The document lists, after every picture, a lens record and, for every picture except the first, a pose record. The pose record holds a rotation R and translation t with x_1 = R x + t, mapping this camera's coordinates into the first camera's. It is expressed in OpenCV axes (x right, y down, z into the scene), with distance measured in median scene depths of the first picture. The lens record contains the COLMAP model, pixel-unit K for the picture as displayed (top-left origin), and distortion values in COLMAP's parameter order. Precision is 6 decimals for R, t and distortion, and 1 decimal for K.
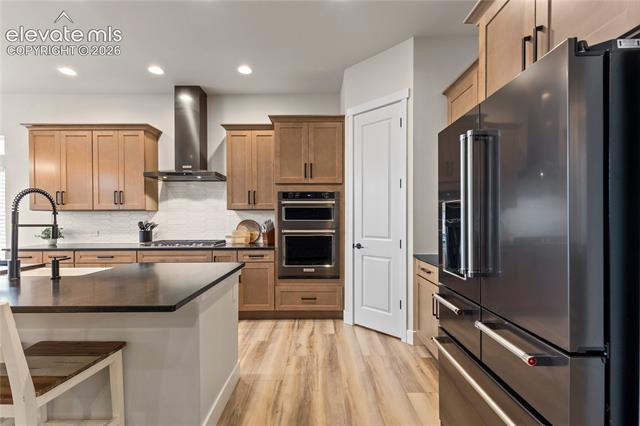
lens RADIAL K [[291.1, 0, 319.2], [0, 291.1, 220.9], [0, 0, 1]] dist [0.006808, -0.001827]
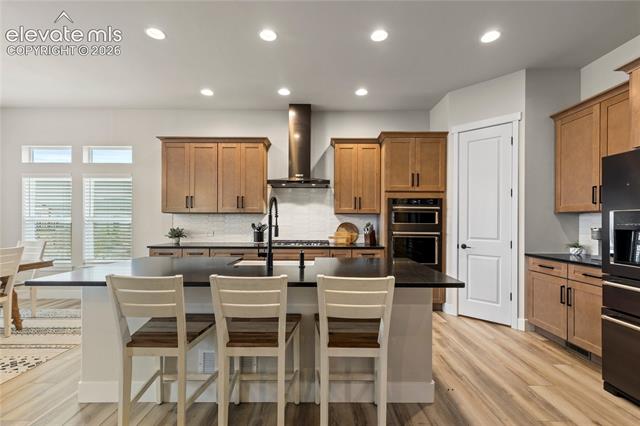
lens RADIAL K [[291.1, 0, 322.2], [0, 291.1, 221.0], [0, 0, 1]] dist [0.006808, -0.001827]
pose [[0.999960, 0.008304, 0.003216, -0.405003], [-0.008268, 0.999904, -0.011143, 0.003915], [-0.003309, 0.011116, 0.999933, -0.140111]]
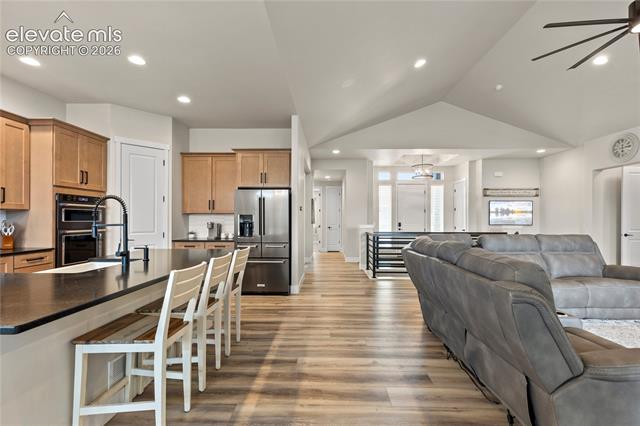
lens RADIAL K [[291.1, 0, 321.2], [0, 291.1, 217.6], [0, 0, 1]] dist [0.006808, -0.001827]
pose [[0.026534, 0.008304, 0.999613, -1.155491], [0.007821, 0.999933, -0.008514, 0.000790], [-0.999617, 0.008044, 0.026467, 0.041581]]
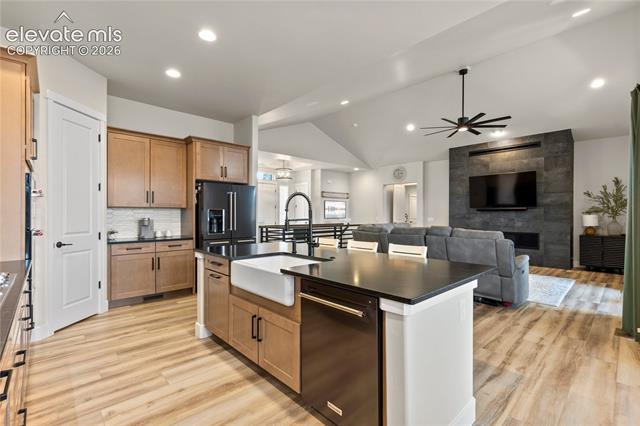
lens RADIAL K [[291.1, 0, 319.1], [0, 291.1, 214.5], [0, 0, 1]] dist [0.006808, -0.001827]
pose [[-0.681381, 0.001928, 0.731927, -1.062425], [0.008194, 0.999954, 0.004995, -0.008301], [-0.731883, 0.009401, -0.681365, 0.976434]]
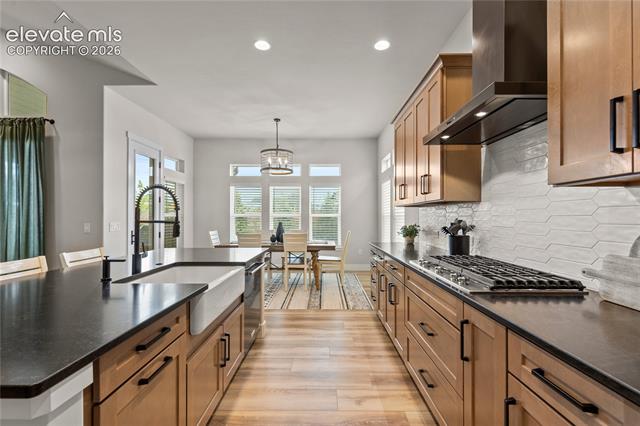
lens RADIAL K [[291.1, 0, 319.1], [0, 291.1, 214.7], [0, 0, 1]] dist [0.006808, -0.001827]
pose [[-0.012847, -0.001101, -0.999917, 0.003863], [-0.009330, 0.999956, -0.000981, -0.006199], [0.999874, 0.009317, -0.012856, 0.825446]]
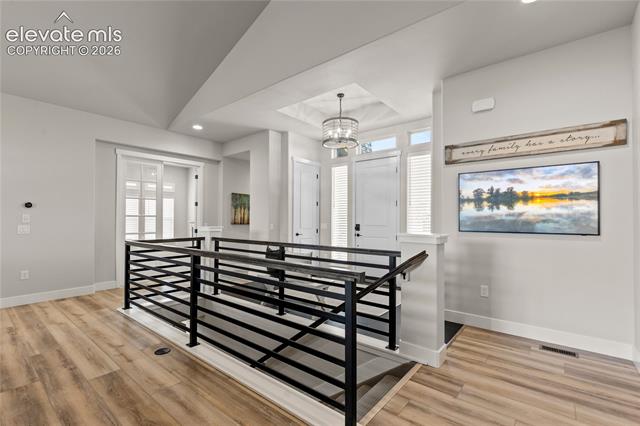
lens RADIAL K [[291.1, 0, 319.8], [0, 291.1, 217.9], [0, 0, 1]] dist [0.006808, -0.001827]
pose [[0.634174, 0.015386, 0.773037, 0.177566], [0.000102, 0.999800, -0.019983, 0.025278], [-0.773190, 0.012751, 0.634046, -1.522442]]
